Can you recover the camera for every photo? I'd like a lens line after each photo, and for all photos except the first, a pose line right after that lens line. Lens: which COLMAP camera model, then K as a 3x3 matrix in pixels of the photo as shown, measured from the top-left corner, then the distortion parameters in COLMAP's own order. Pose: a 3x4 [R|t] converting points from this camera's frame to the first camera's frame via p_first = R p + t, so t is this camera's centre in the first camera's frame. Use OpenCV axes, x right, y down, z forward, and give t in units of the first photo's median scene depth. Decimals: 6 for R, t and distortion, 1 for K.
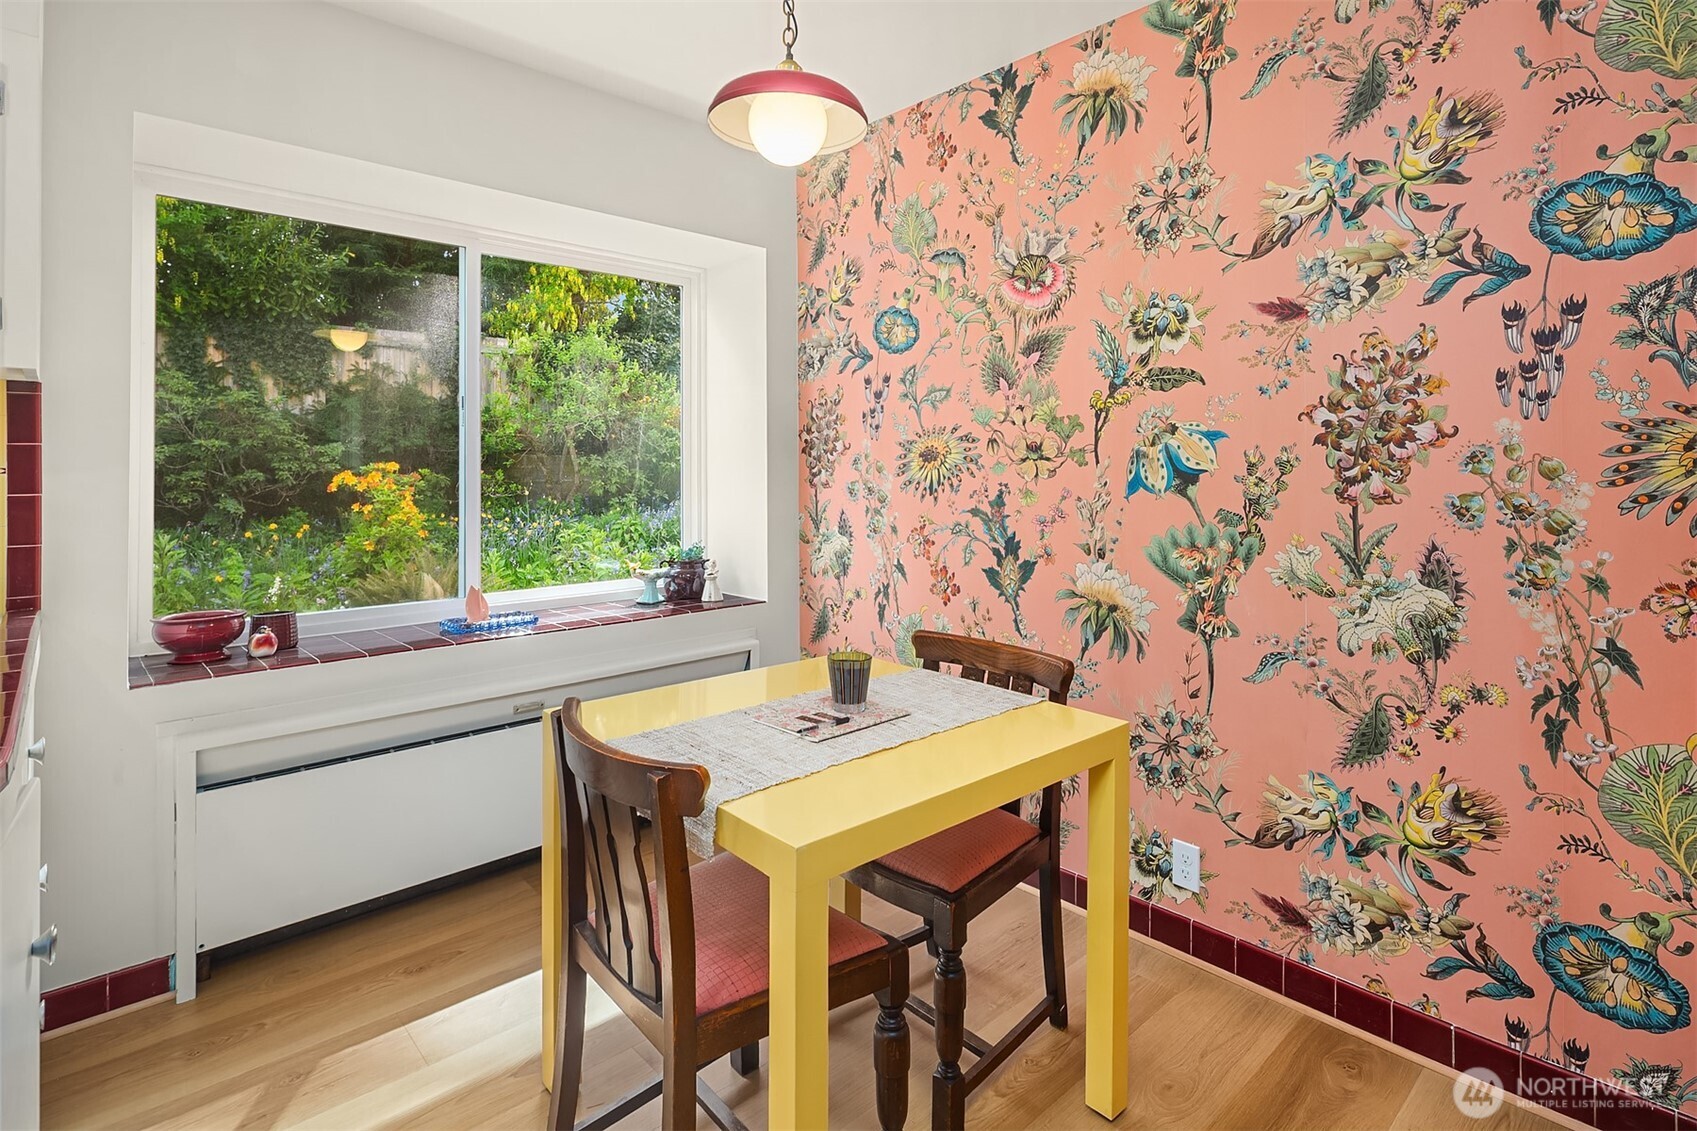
lens RADIAL K [[839.1, 0, 838.5], [0, 839.1, 460.2], [0, 0, 1]] dist [0.001275, -0.000825]
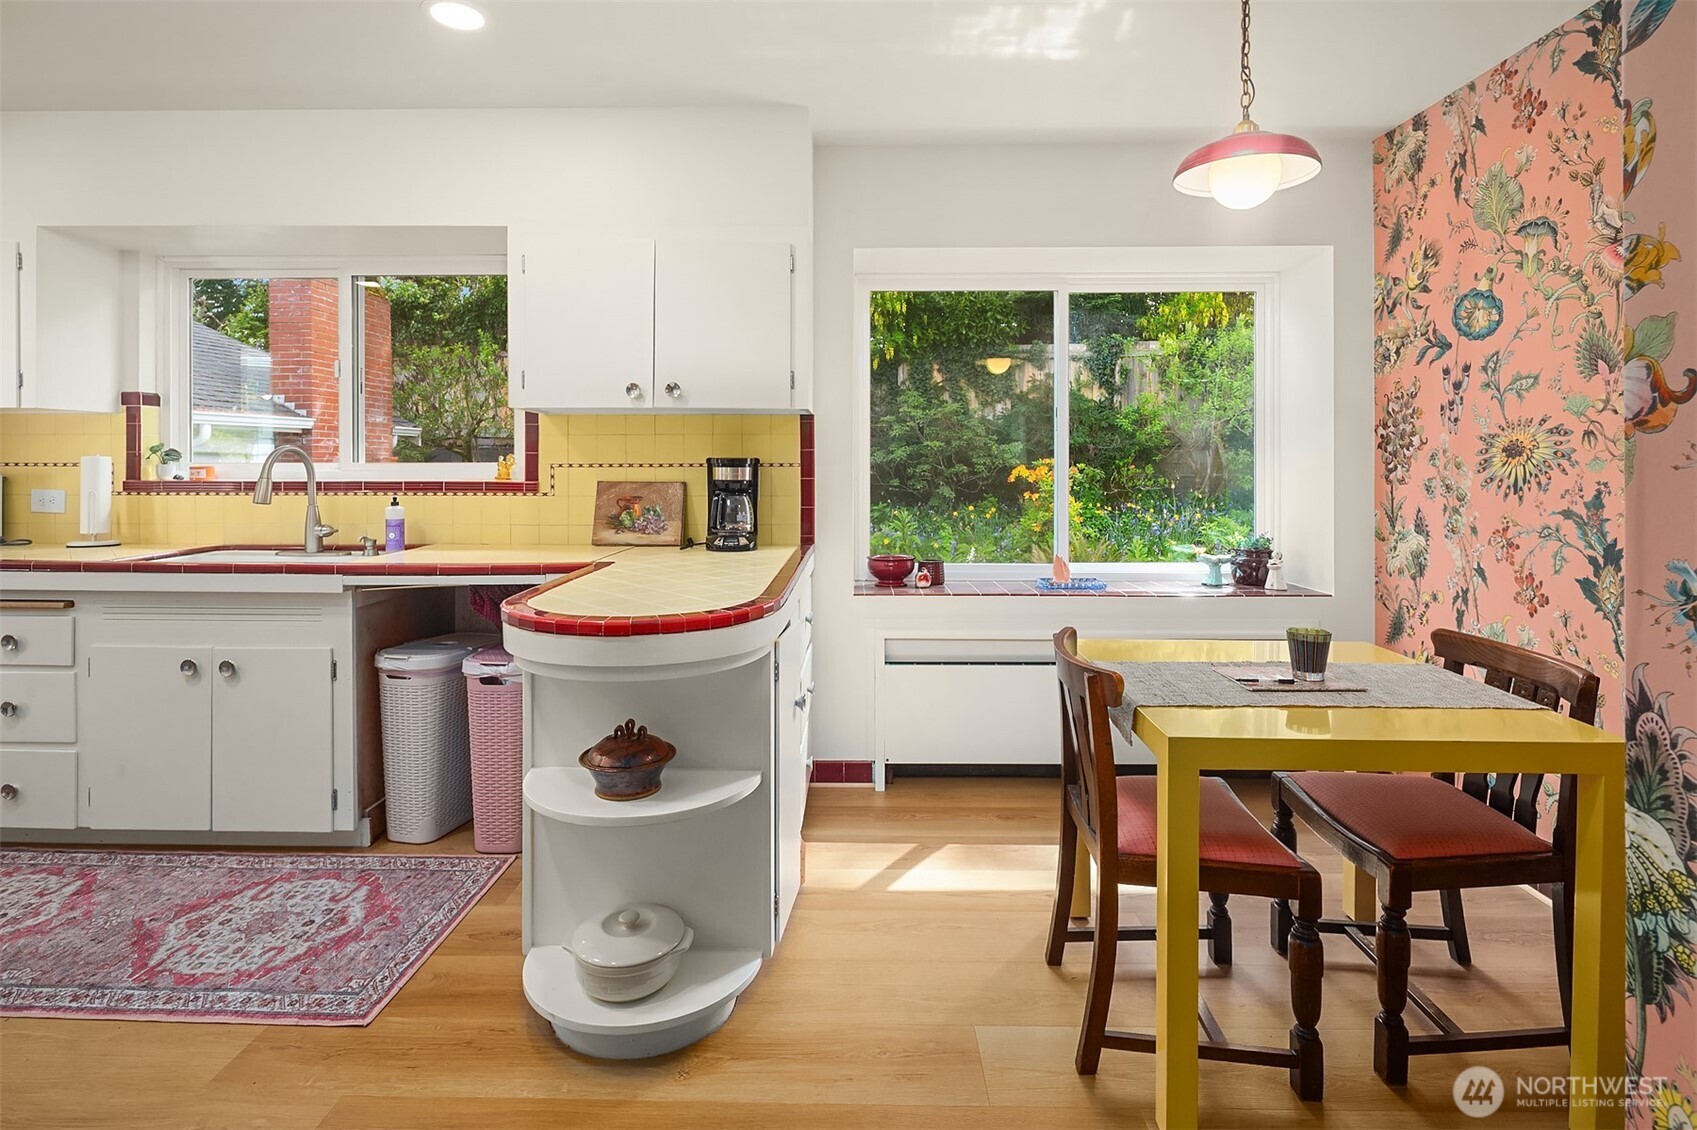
lens RADIAL K [[839.1, 0, 838.5], [0, 839.1, 459.7], [0, 0, 1]] dist [0.001275, -0.000825]
pose [[0.713079, -0.002354, -0.701080, 0.208397], [0.006728, 0.999971, 0.003486, -0.003194], [0.701051, -0.007202, 0.713074, -0.146093]]
